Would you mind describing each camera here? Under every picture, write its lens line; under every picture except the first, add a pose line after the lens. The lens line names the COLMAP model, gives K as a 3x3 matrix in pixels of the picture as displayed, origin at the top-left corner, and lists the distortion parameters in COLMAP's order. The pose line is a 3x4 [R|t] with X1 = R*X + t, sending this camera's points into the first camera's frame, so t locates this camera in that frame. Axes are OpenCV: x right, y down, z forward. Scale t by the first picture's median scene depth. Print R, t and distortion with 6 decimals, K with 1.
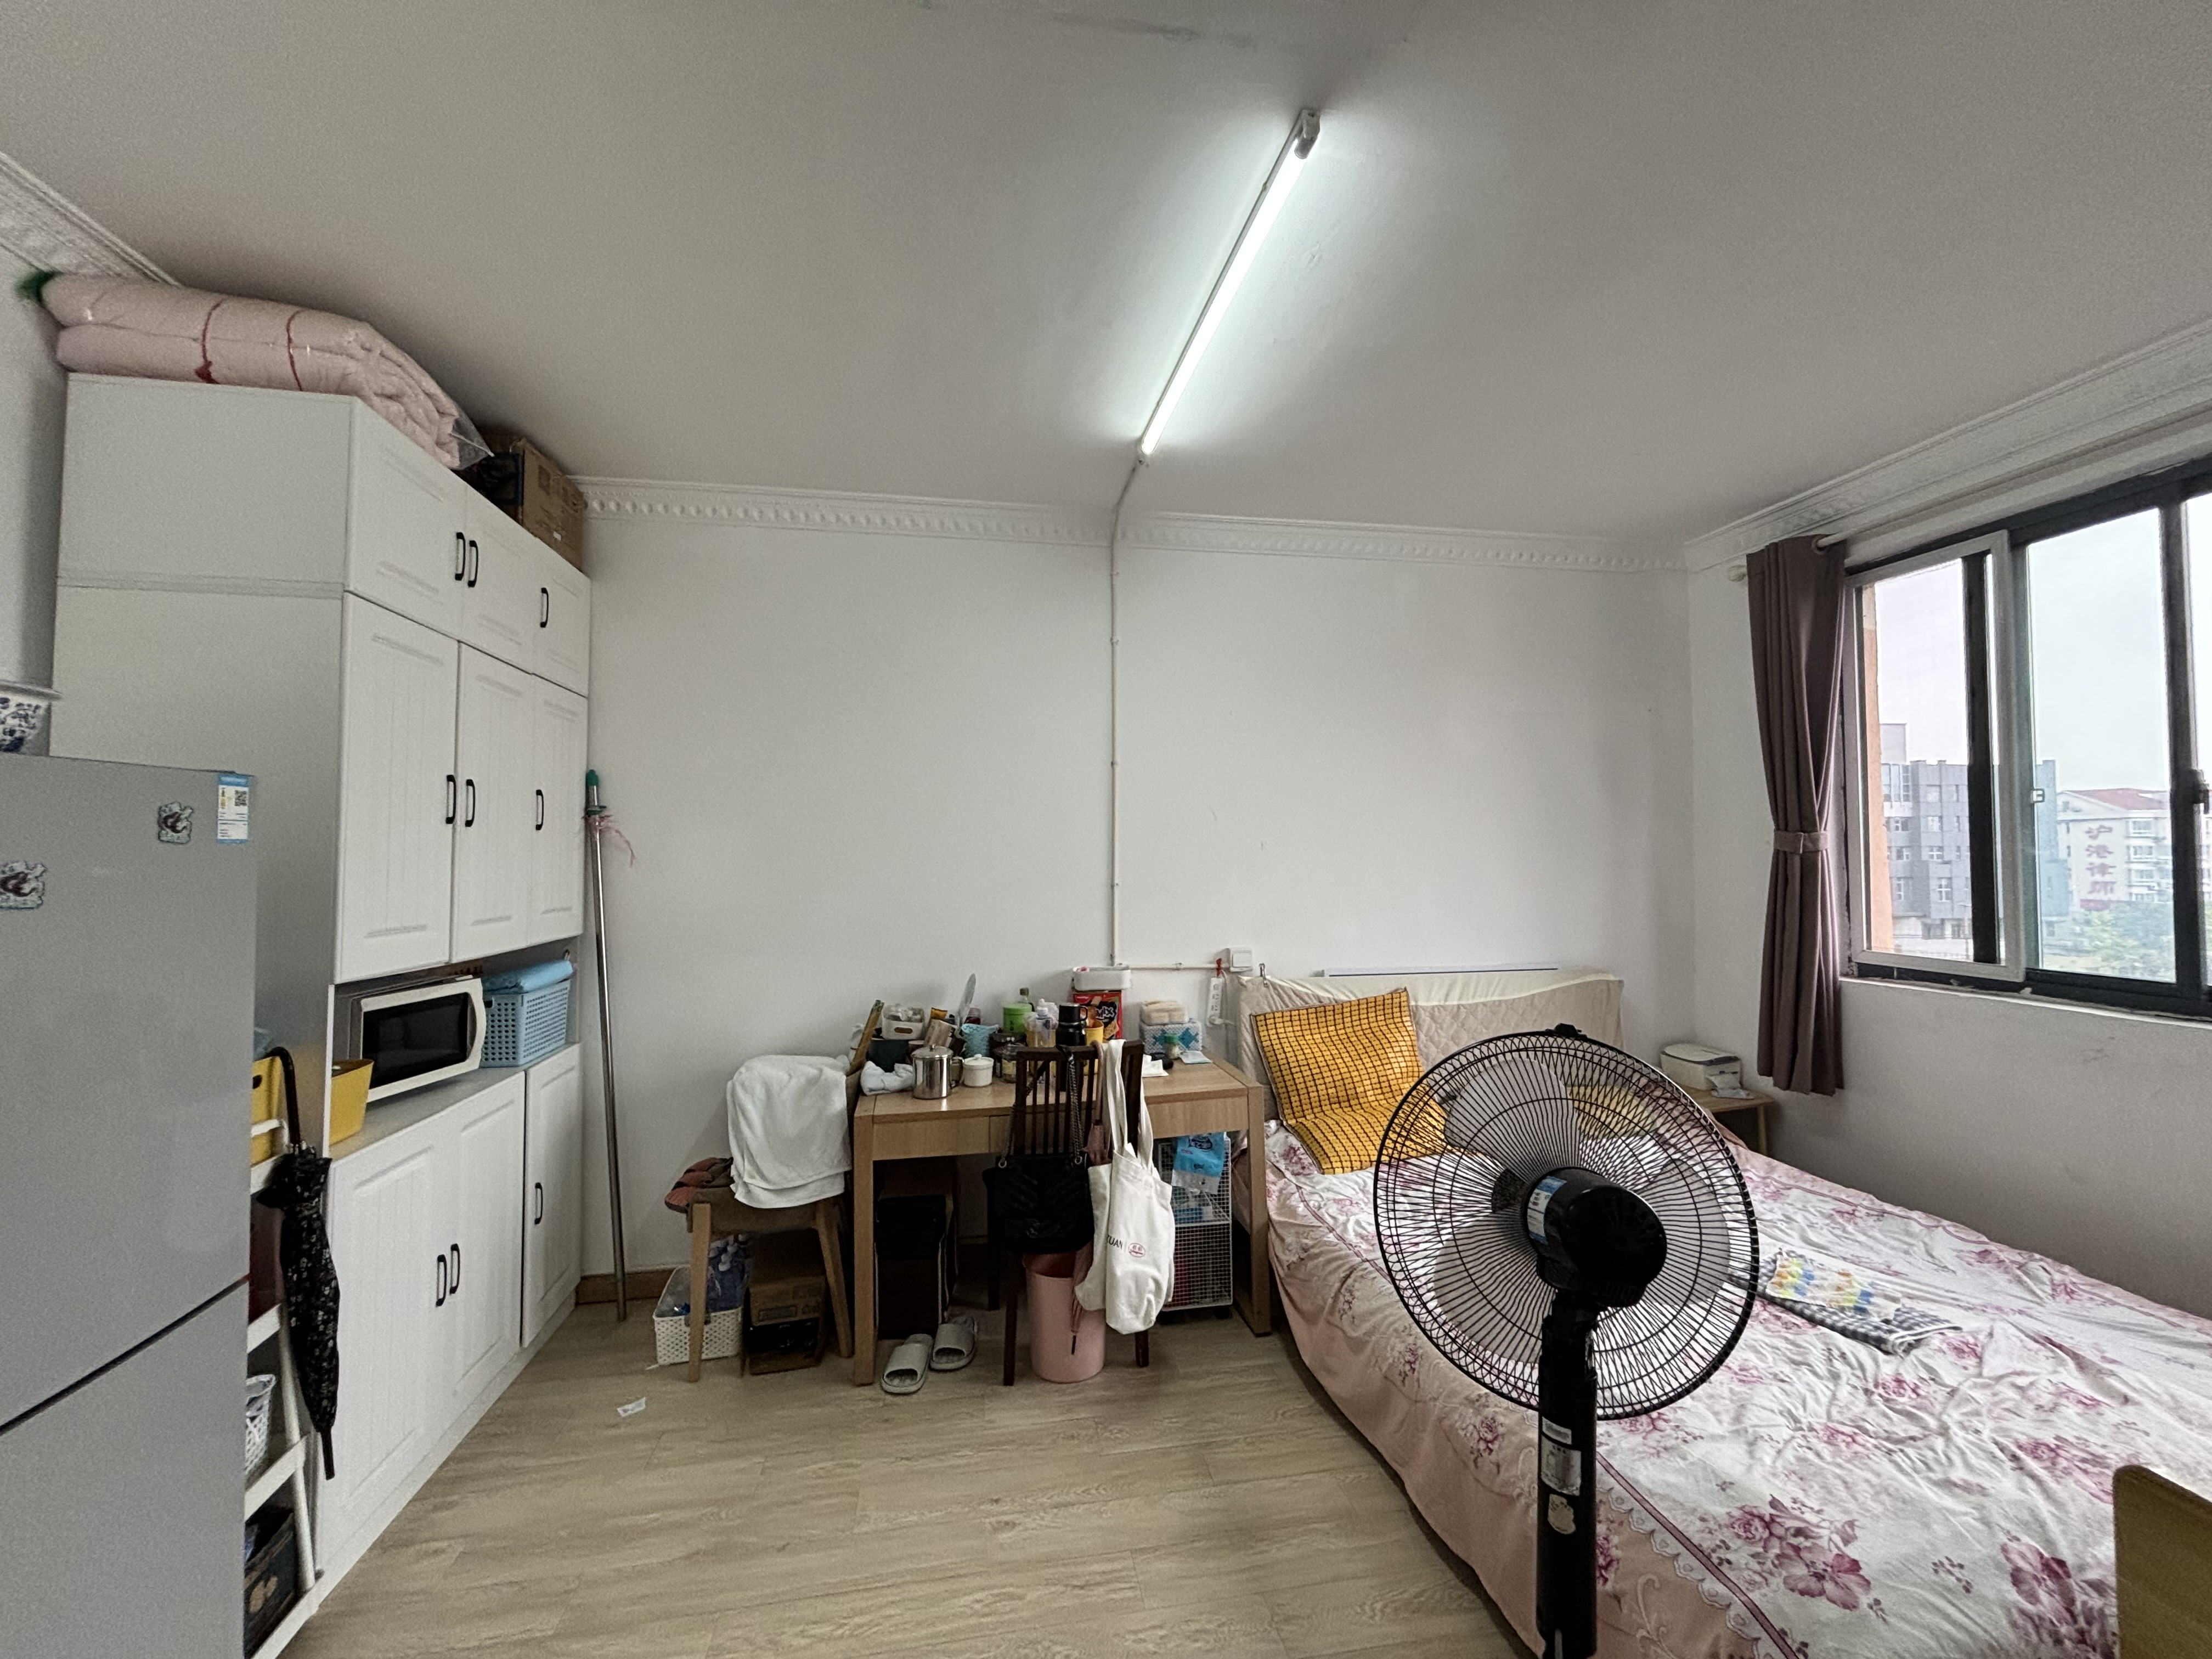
lens RADIAL K [[888.2, 0, 1090.9], [0, 888.2, 828.0], [0, 0, 1]] dist [0.005552, -0.001755]
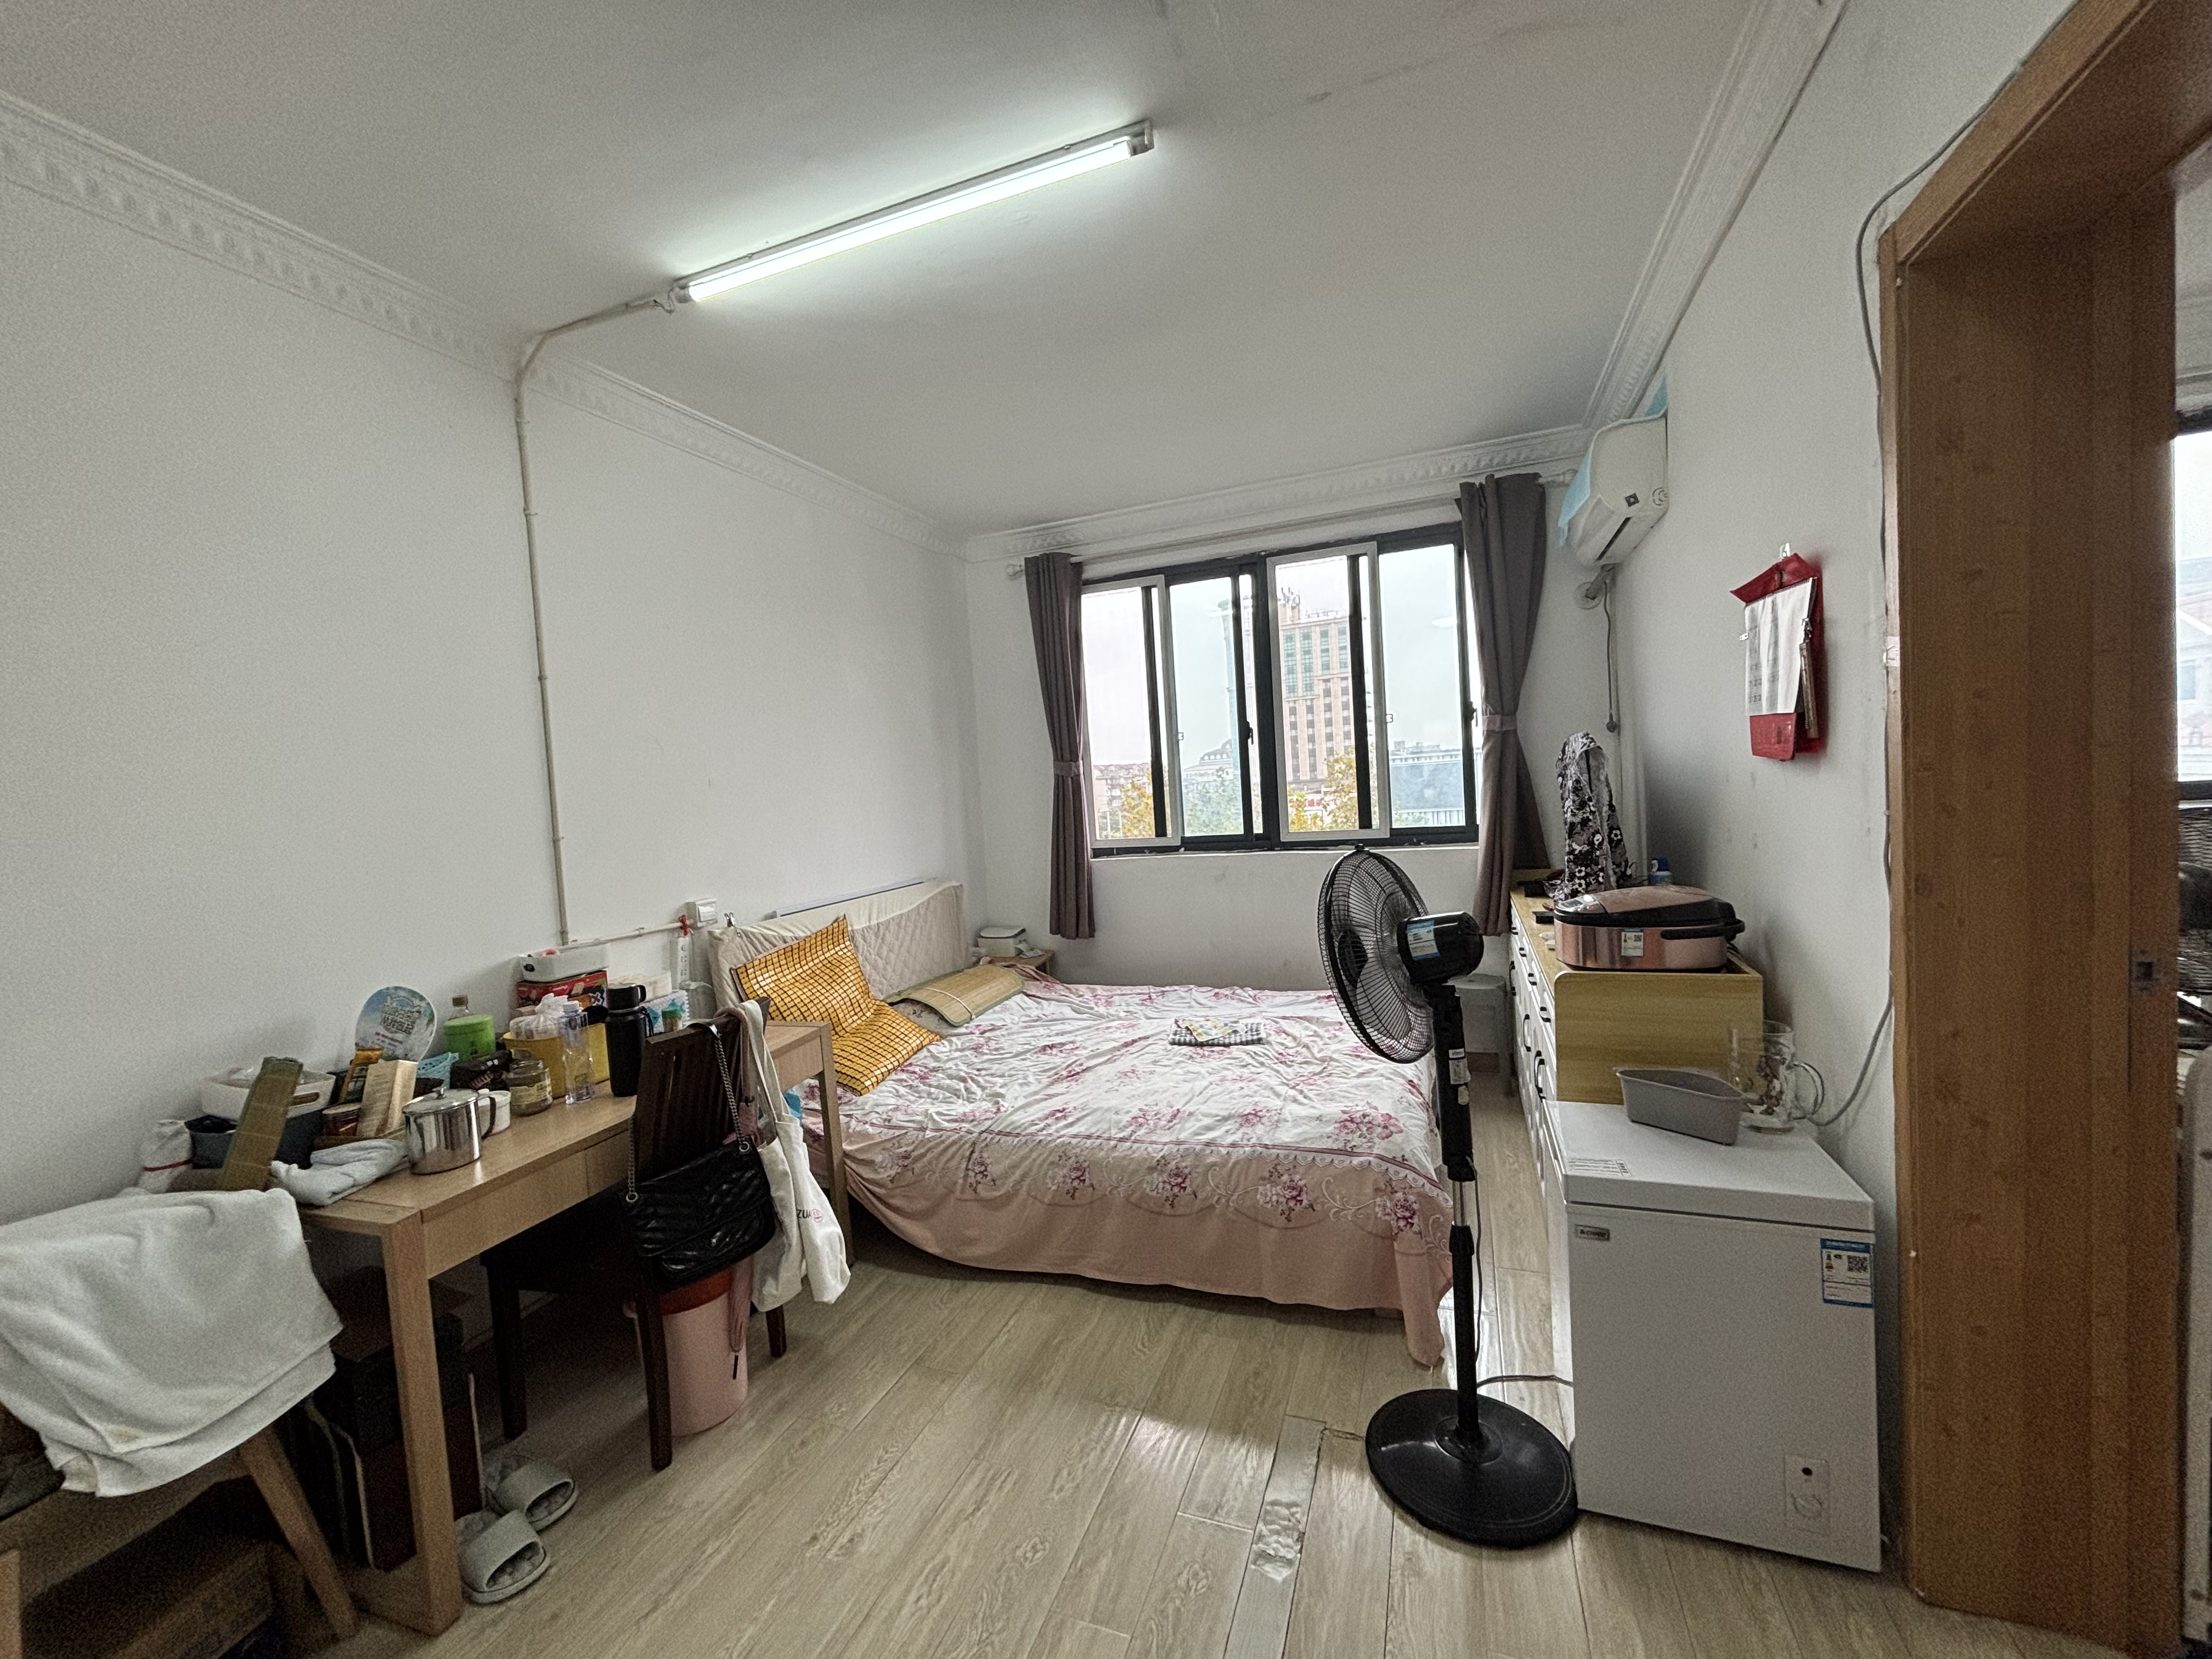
lens RADIAL K [[888.2, 0, 1104.1], [0, 888.2, 830.6], [0, 0, 1]] dist [0.005552, -0.001755]
pose [[0.513777, -0.074516, 0.854682, -0.474805], [0.038426, 0.997220, 0.063844, 0.030663], [-0.857063, 0.000041, 0.515212, 0.243483]]
